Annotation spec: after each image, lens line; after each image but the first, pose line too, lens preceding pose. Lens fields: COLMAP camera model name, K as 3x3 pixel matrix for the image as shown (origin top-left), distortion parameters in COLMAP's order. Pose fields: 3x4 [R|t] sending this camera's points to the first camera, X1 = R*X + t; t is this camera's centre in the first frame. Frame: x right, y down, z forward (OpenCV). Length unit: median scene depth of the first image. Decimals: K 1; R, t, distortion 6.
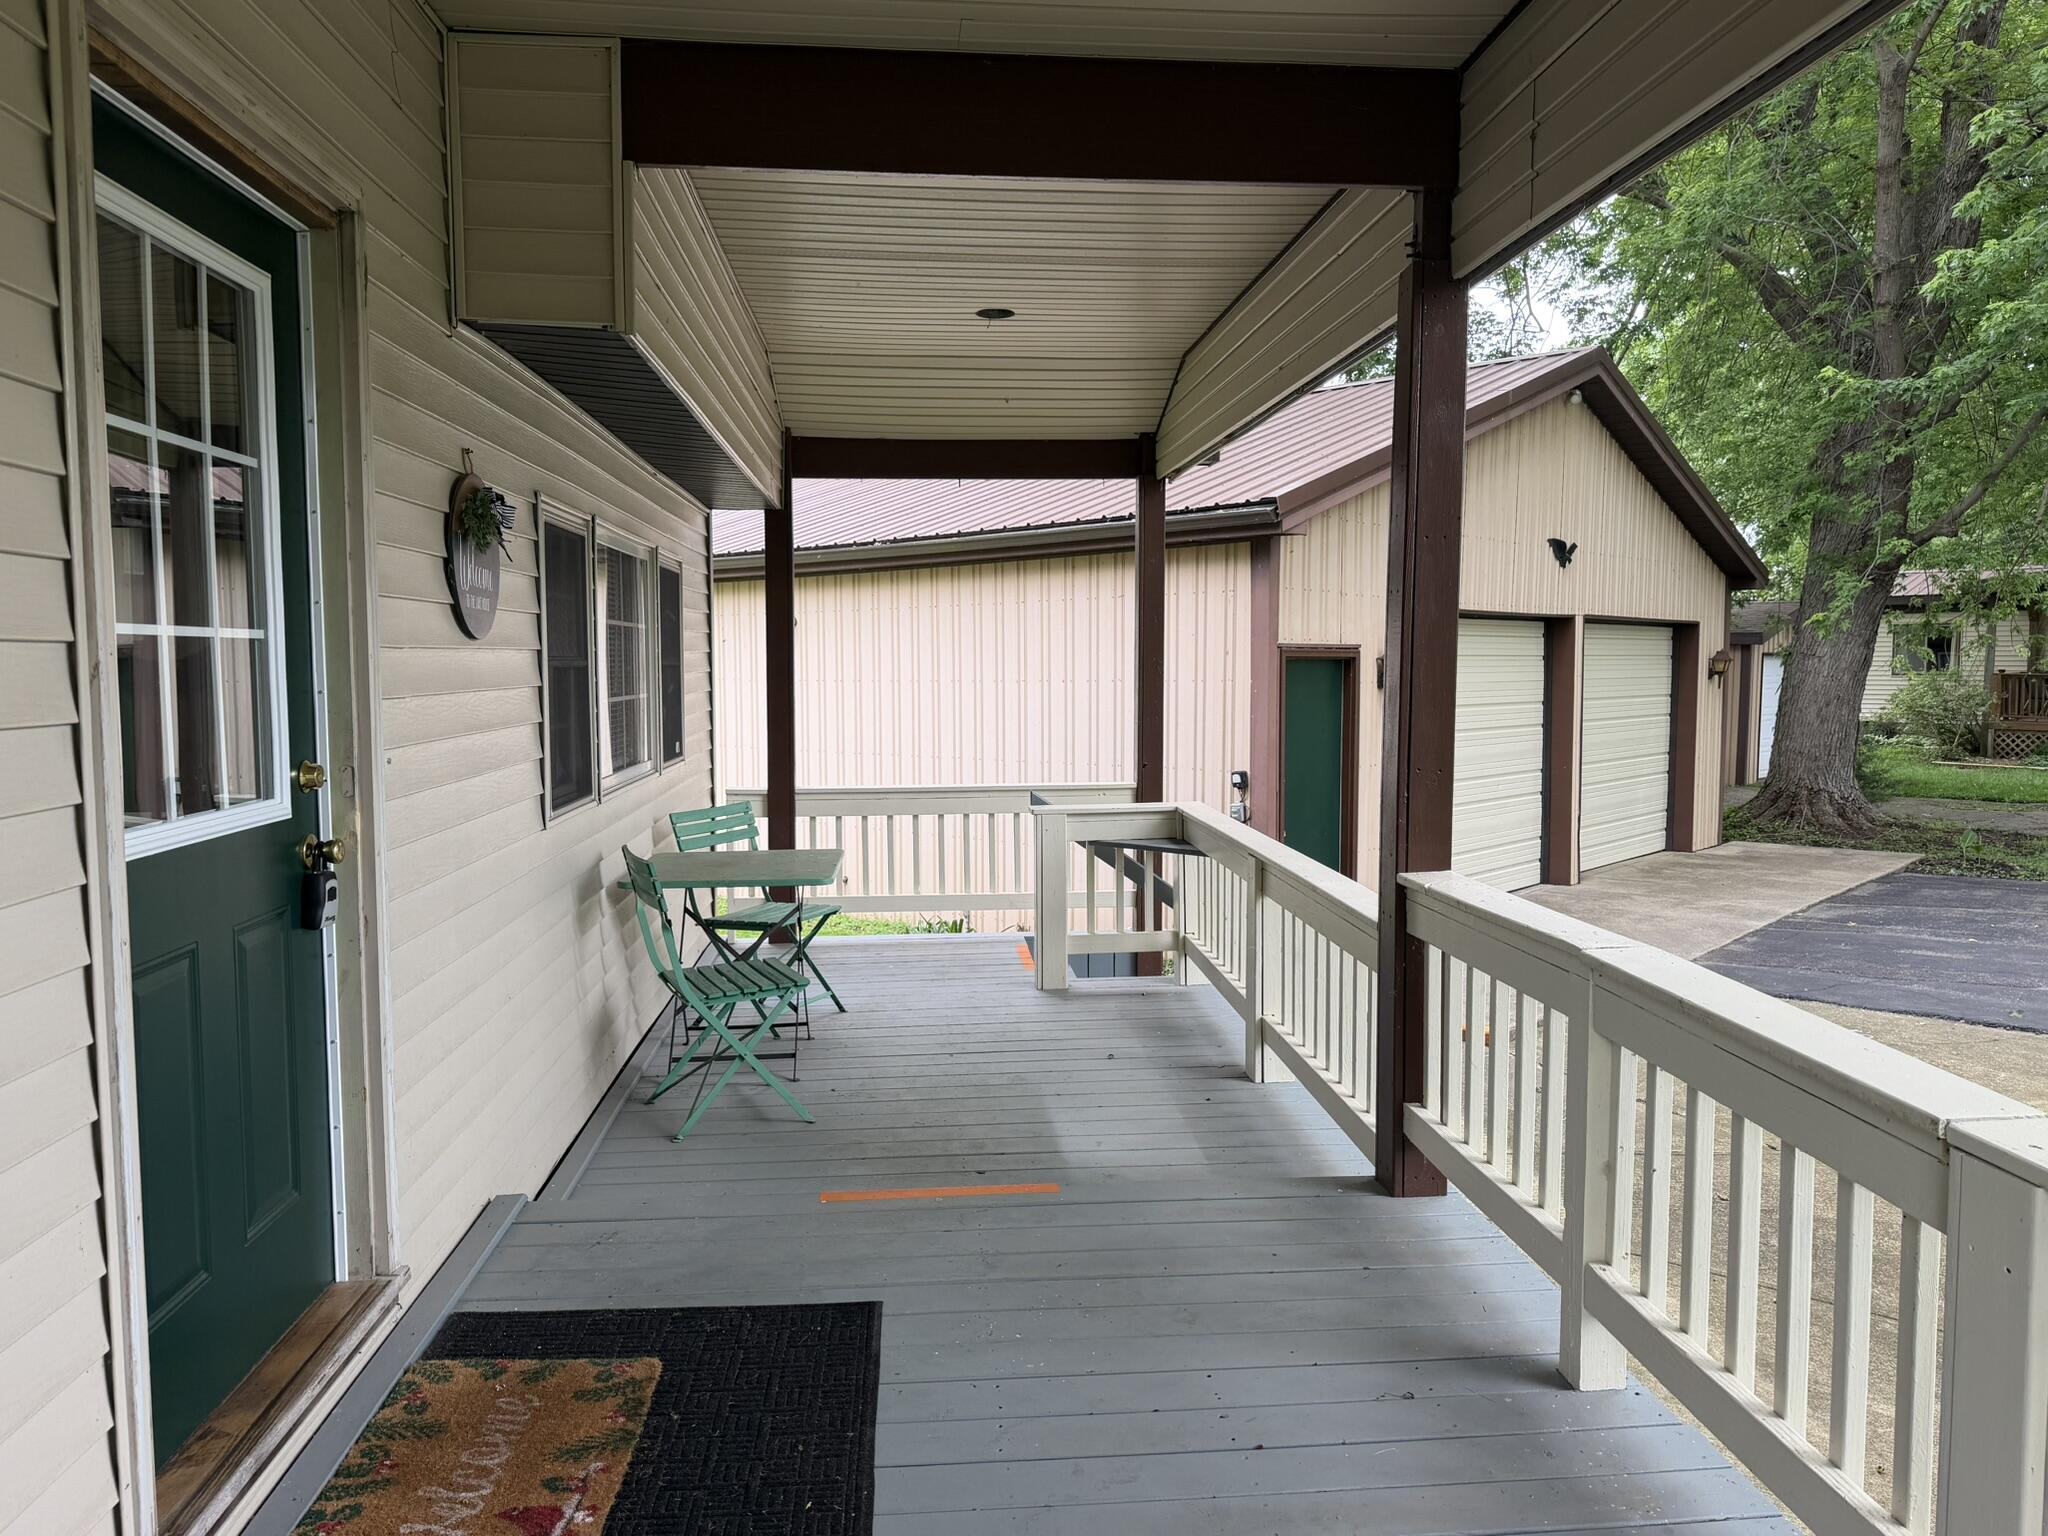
lens RADIAL K [[1487.8, 0, 1025.5], [0, 1487.8, 768.6], [0, 0, 1]] dist [-0.002681, -0.000188]
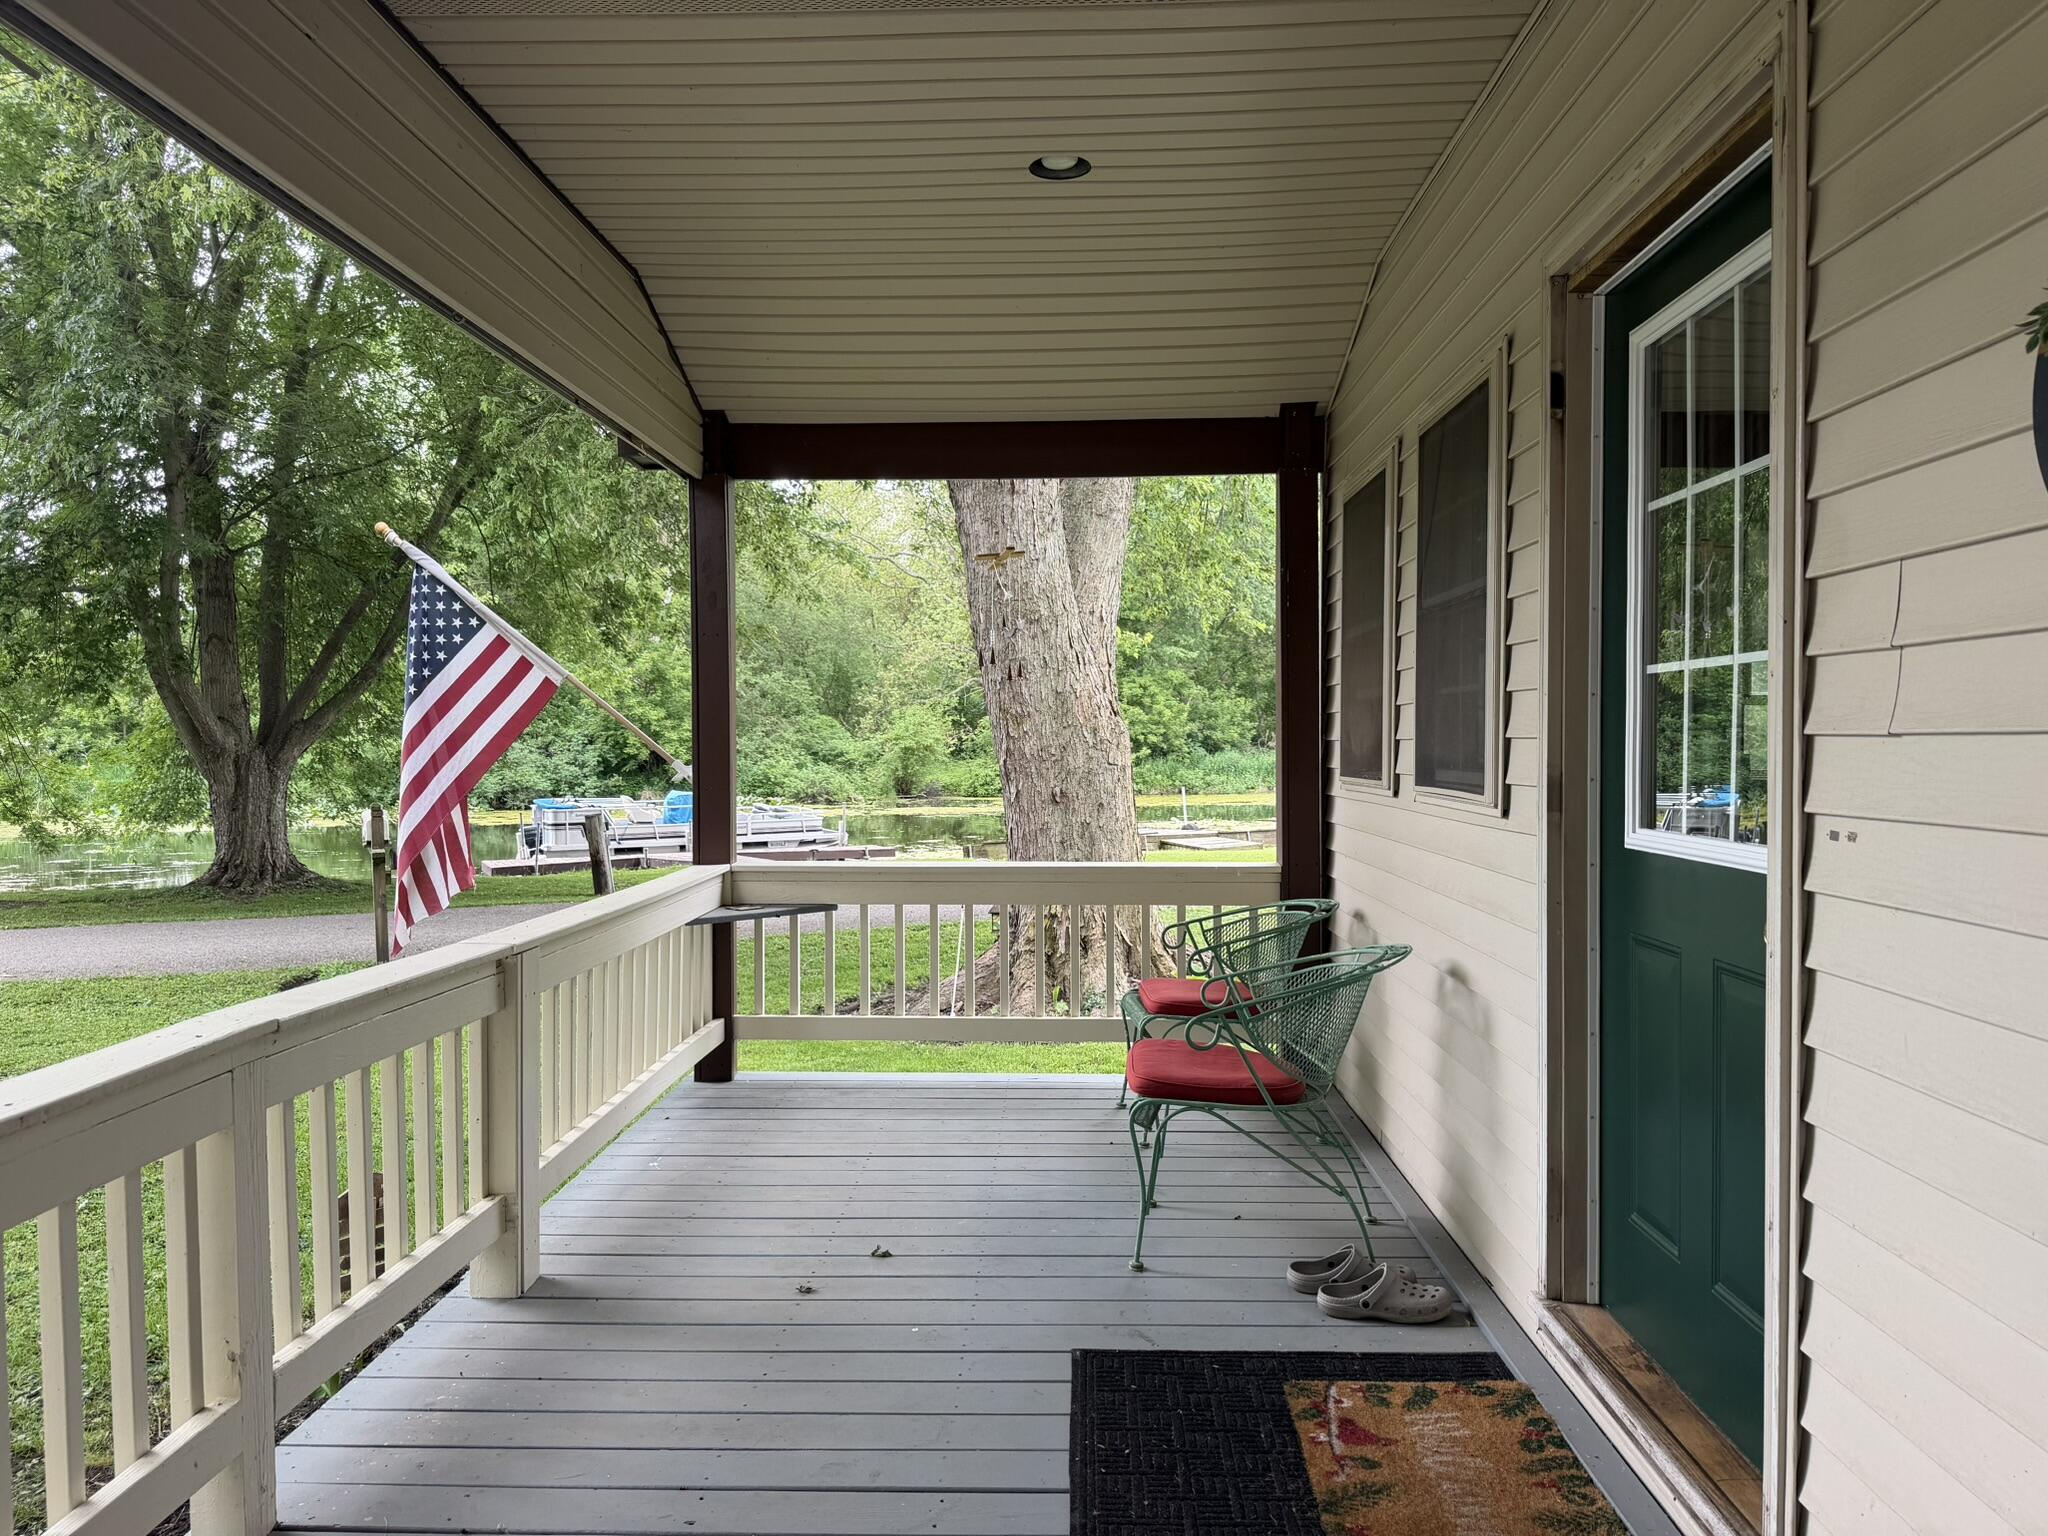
lens RADIAL K [[1426.4, 0, 1027.7], [0, 1426.4, 770.0], [0, 0, 1]] dist [0.069605, -0.022963]
pose [[-0.993182, 0.006563, 0.116390, -0.198096], [0.017769, 0.995270, 0.095512, -0.120021], [-0.115213, 0.096929, -0.988600, 2.008320]]
